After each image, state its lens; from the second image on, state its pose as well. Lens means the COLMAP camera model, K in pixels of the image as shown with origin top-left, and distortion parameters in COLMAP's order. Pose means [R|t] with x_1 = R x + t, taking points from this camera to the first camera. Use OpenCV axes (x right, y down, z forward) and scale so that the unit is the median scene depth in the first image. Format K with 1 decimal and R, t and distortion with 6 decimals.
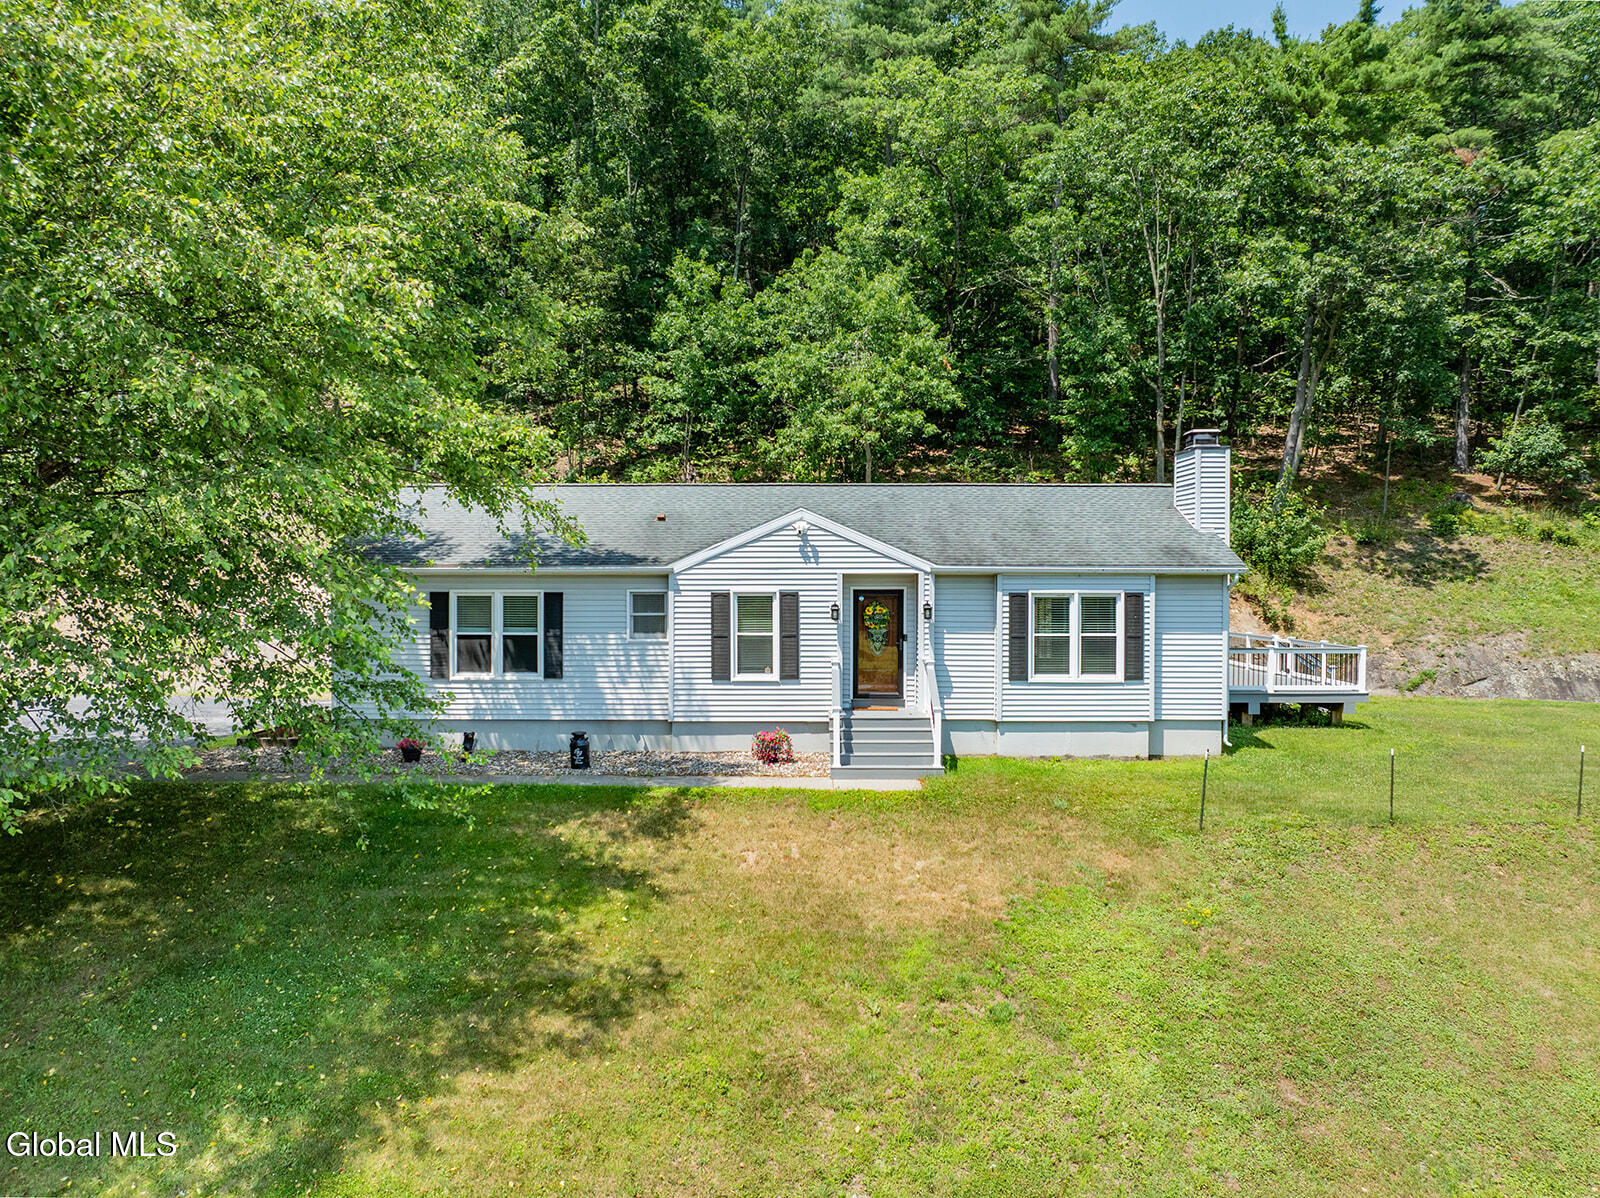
lens RADIAL K [[1156.0, 0, 800.0], [0, 1156.0, 599.0], [0, 0, 1]] dist [-0.051638, 0.023347]
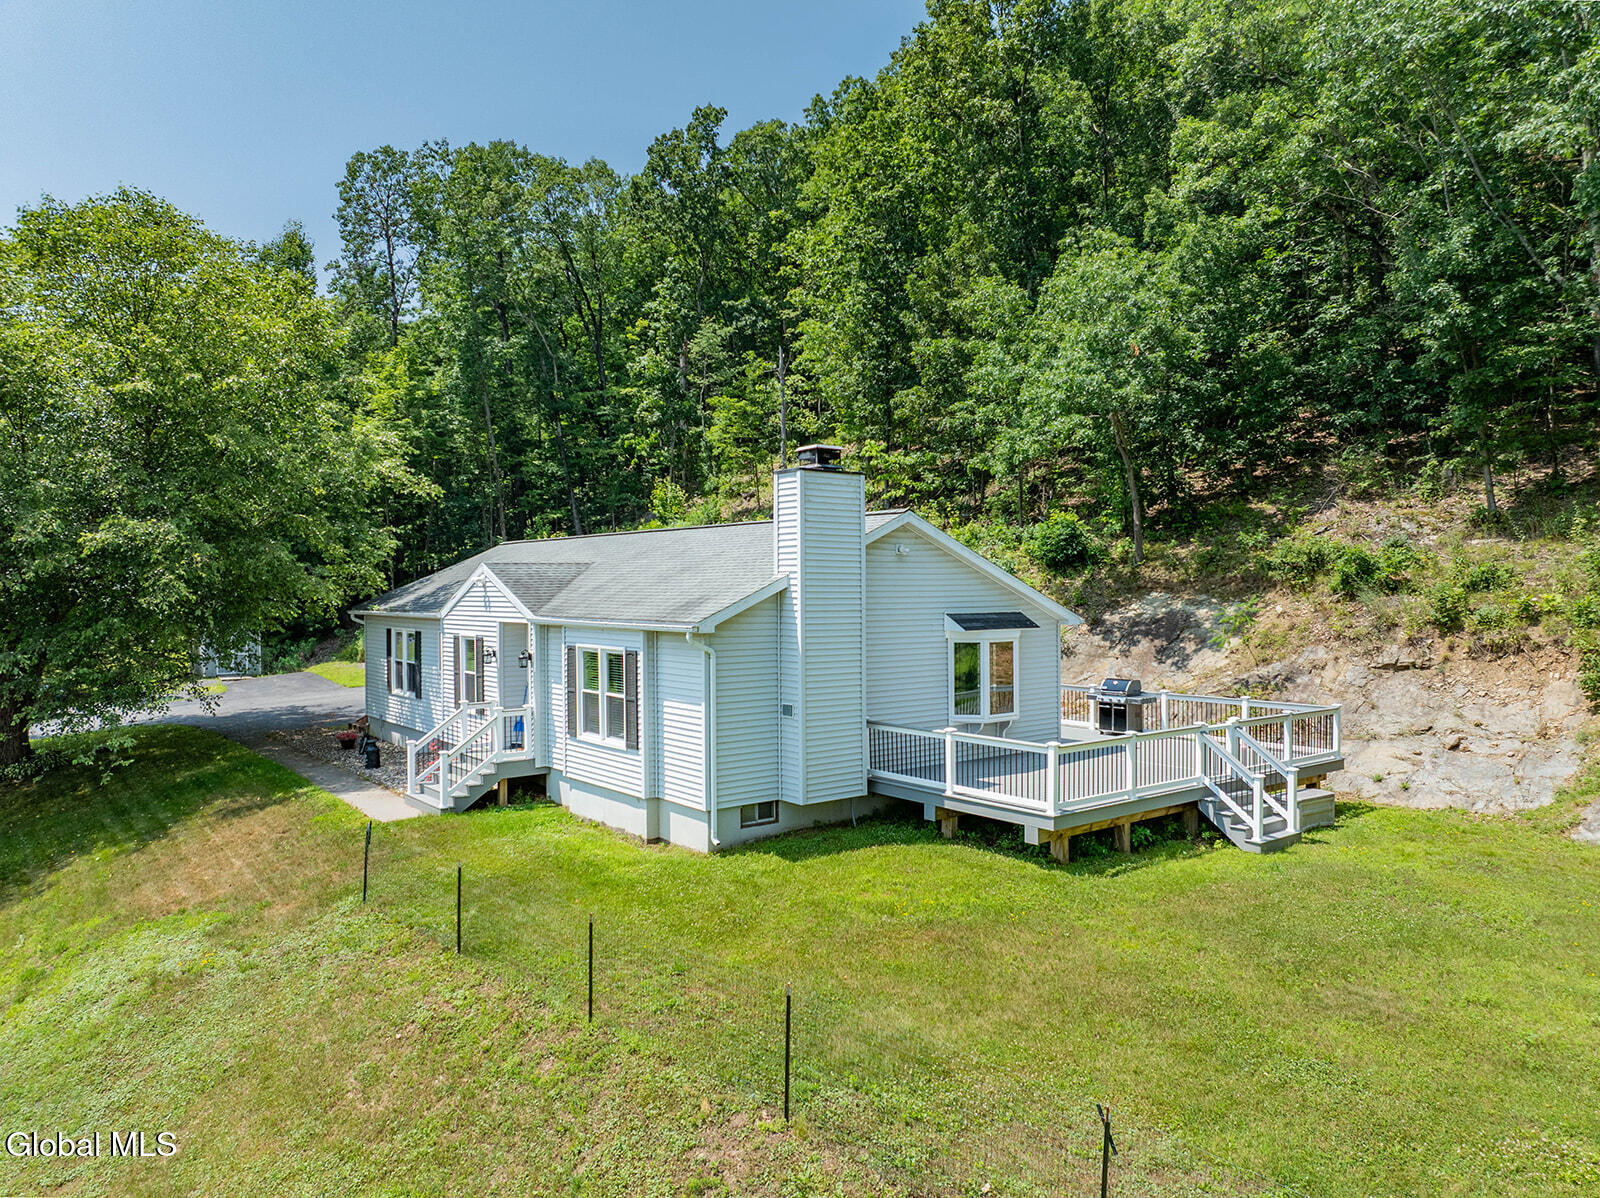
lens RADIAL K [[1156.0, 0, 800.0], [0, 1156.0, 599.0], [0, 0, 1]] dist [-0.051638, 0.023347]
pose [[0.618763, 0.008581, -0.785531, 1.066646], [-0.010433, 0.999942, 0.002706, -0.049518], [0.785509, 0.006521, 0.618816, 0.549473]]
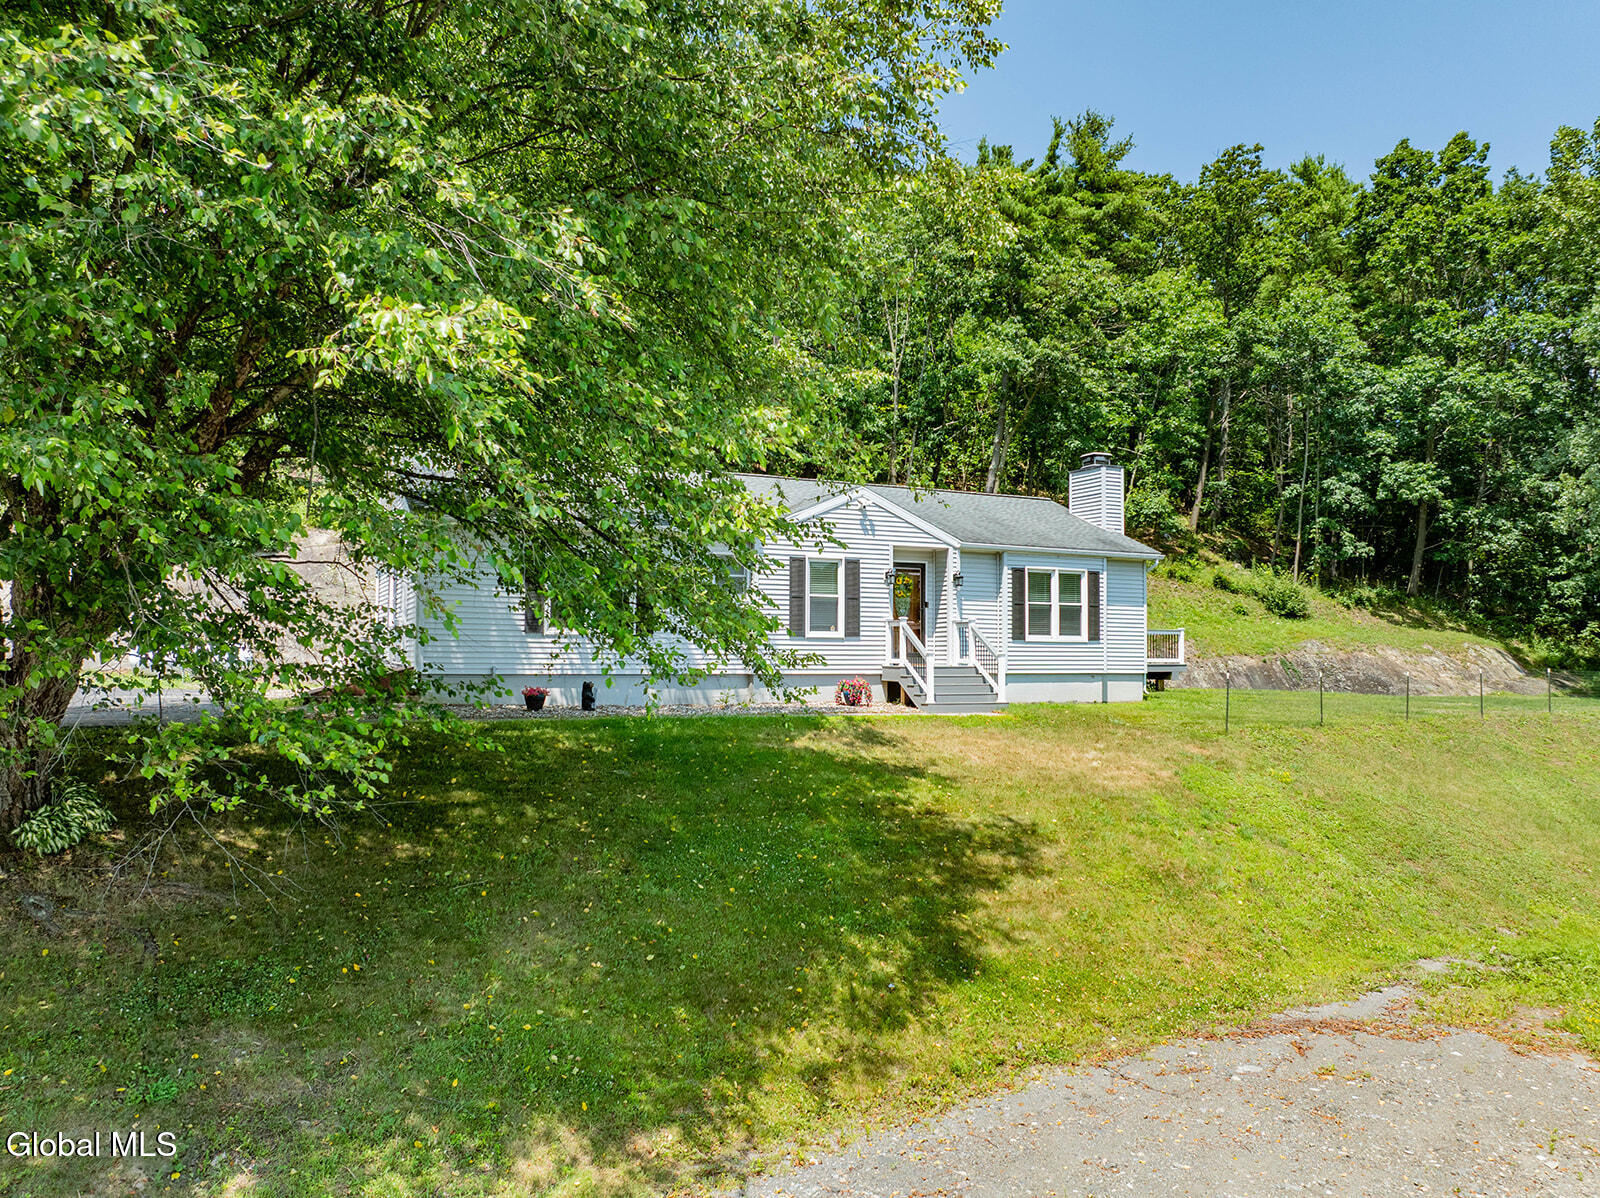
lens RADIAL K [[1156.0, 0, 800.0], [0, 1156.0, 599.0], [0, 0, 1]] dist [-0.051638, 0.023347]
pose [[0.902666, 0.026640, 0.429516, -0.542430], [0.001347, 0.997902, -0.064723, 0.106145], [-0.430339, 0.059002, 0.900737, 0.000306]]
